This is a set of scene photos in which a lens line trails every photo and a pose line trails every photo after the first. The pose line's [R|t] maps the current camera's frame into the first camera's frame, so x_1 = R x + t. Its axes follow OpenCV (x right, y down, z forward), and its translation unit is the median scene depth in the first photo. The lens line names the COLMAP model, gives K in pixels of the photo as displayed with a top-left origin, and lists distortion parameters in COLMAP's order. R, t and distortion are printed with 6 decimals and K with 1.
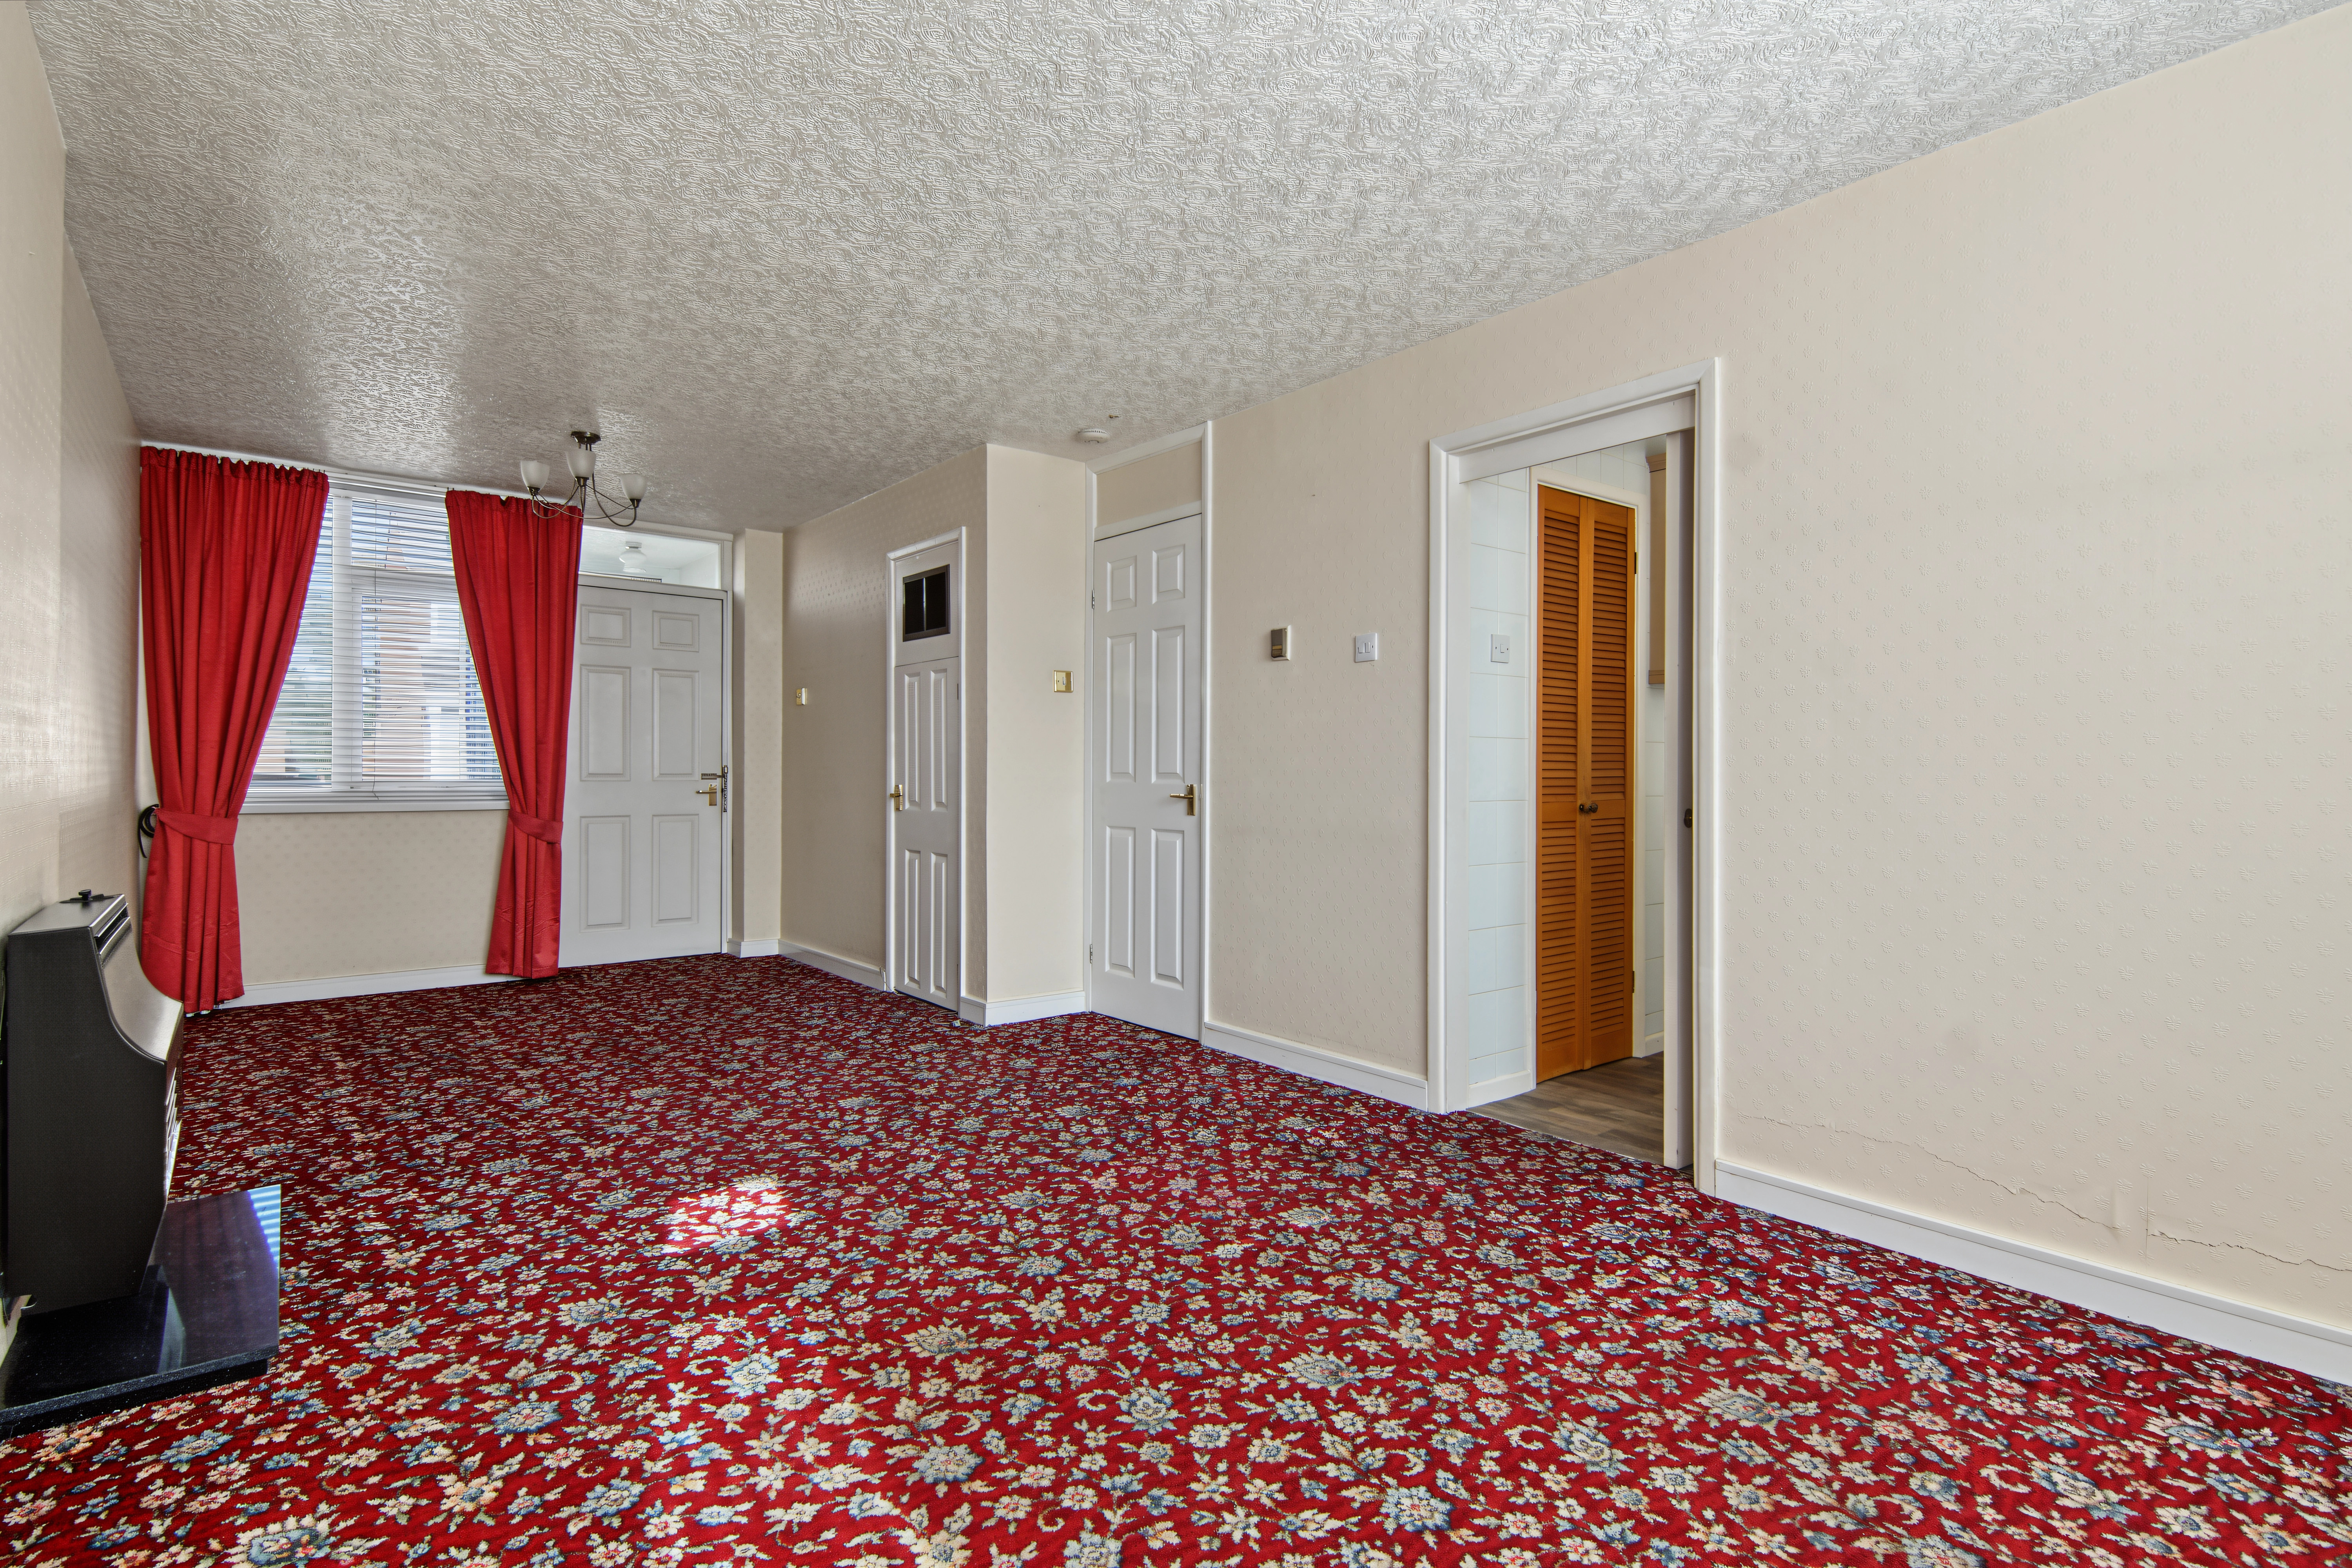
lens RADIAL K [[1120.5, 0, 1125.6], [0, 1120.5, 768.4], [0, 0, 1]] dist [0.024452, -0.017902]
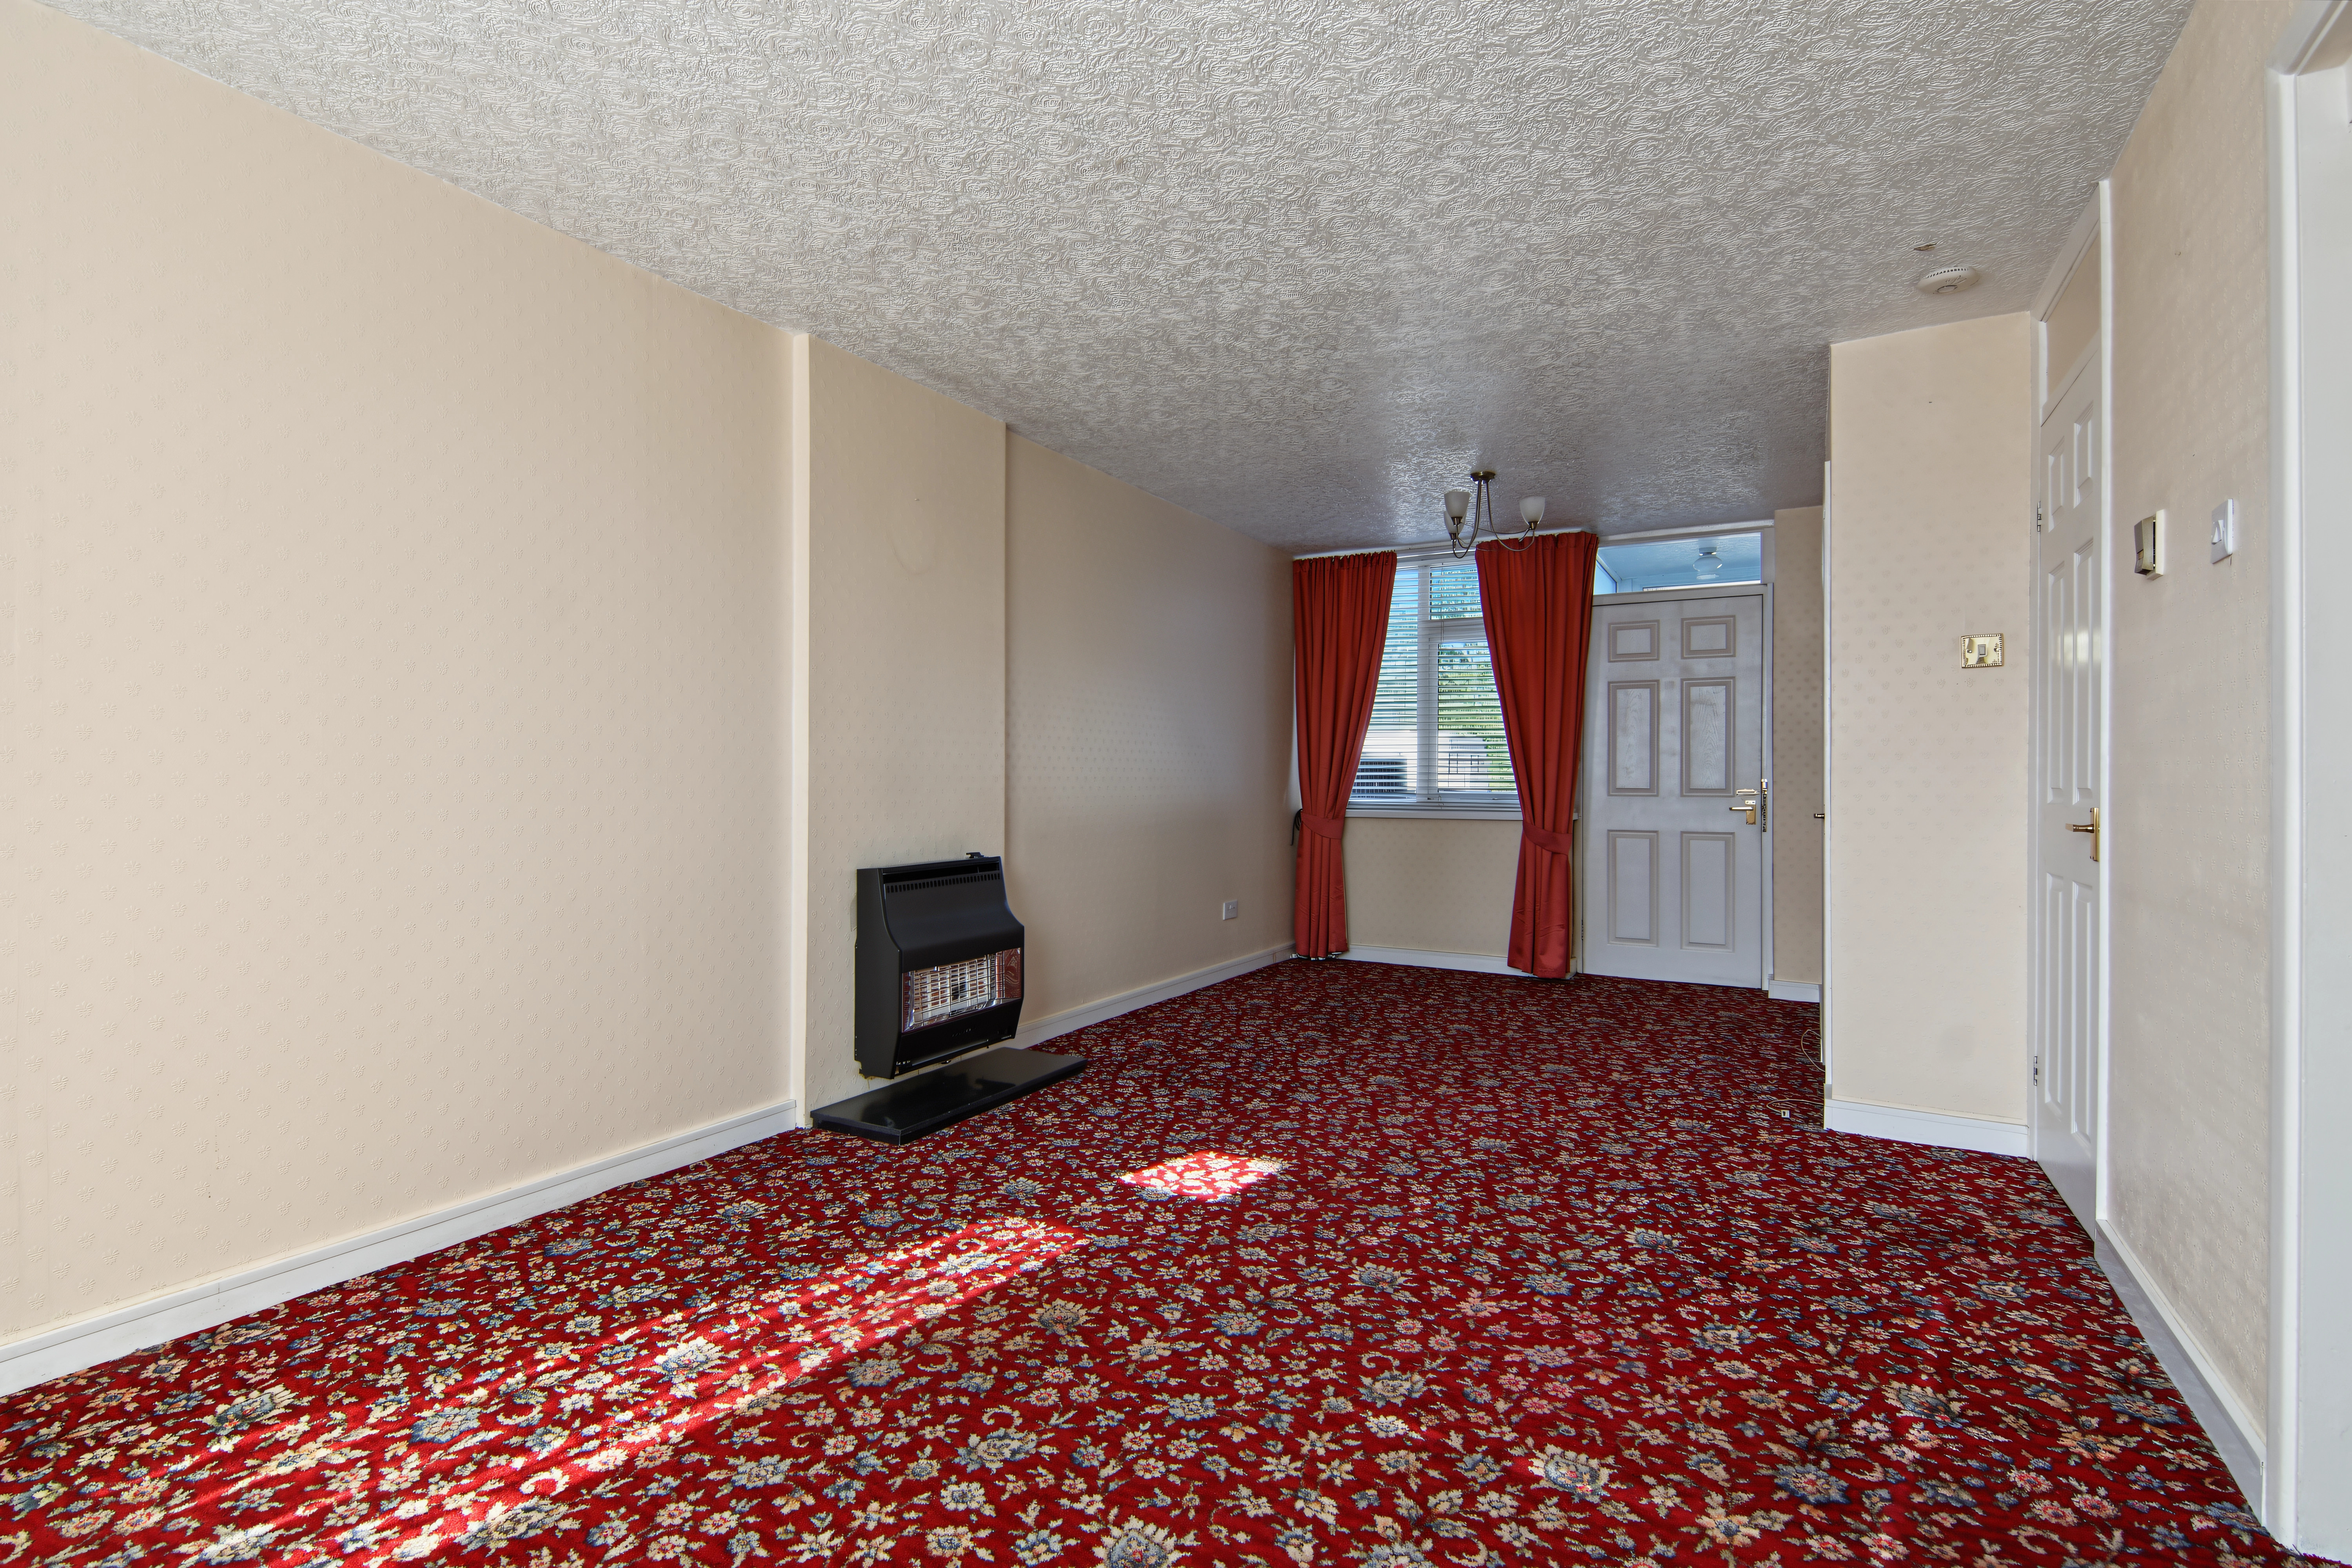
lens RADIAL K [[1122.0, 0, 1174.2], [0, 1122.0, 735.5], [0, 0, 1]] dist [0.042017, -0.028159]
pose [[0.384529, -0.041718, -0.922170, 0.624187], [-0.000886, 0.998961, -0.045562, 0.009451], [0.923112, 0.018337, 0.384093, 0.484450]]
